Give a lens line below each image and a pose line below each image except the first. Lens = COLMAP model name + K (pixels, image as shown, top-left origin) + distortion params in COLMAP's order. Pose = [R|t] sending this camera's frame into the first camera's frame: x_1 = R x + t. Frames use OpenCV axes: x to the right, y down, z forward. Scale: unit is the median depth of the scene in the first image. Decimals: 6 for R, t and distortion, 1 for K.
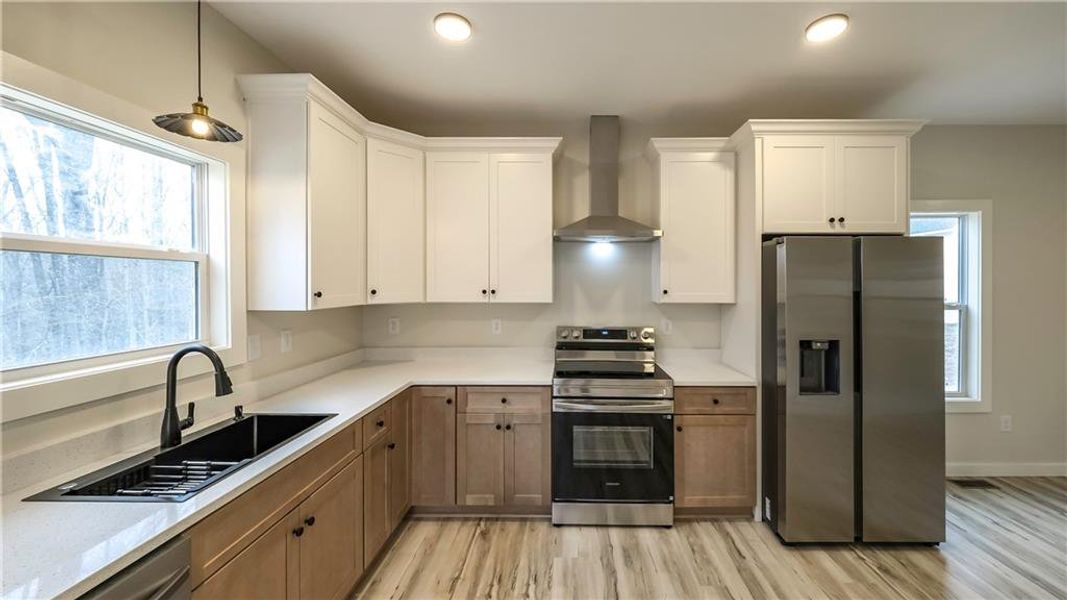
lens RADIAL K [[427.6, 0, 565.4], [0, 427.6, 283.3], [0, 0, 1]] dist [-0.004814, -0.000856]
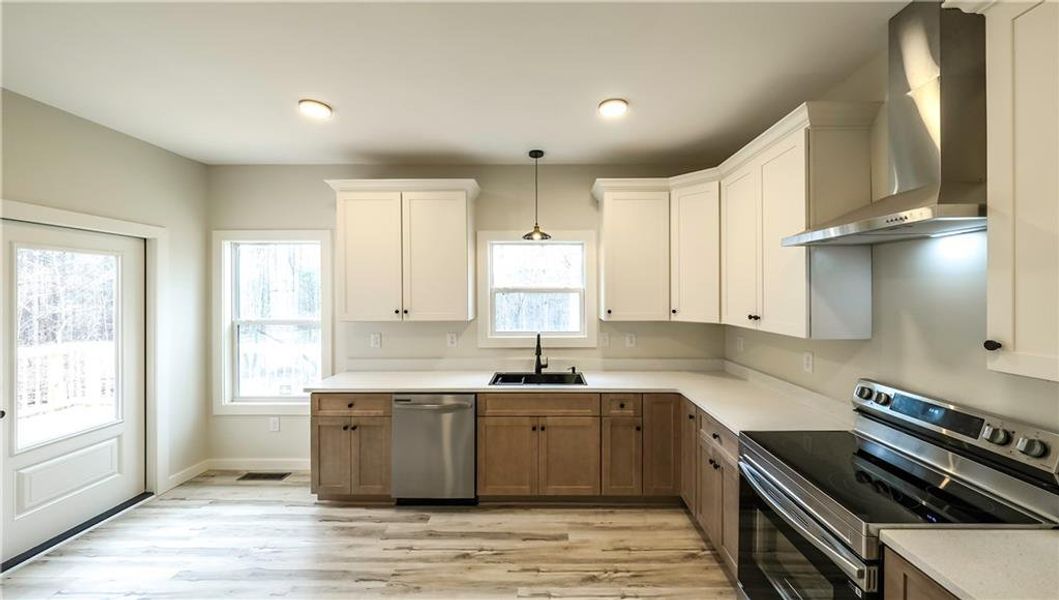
lens RADIAL K [[377.6, 0, 540.5], [0, 377.6, 292.6], [0, 0, 1]] dist [0.001316, 0.000034]
pose [[-0.020152, 0.001147, -0.999796, 0.742712], [0.002973, 0.999995, 0.001087, -0.042442], [0.999792, -0.002951, -0.020156, 0.685024]]
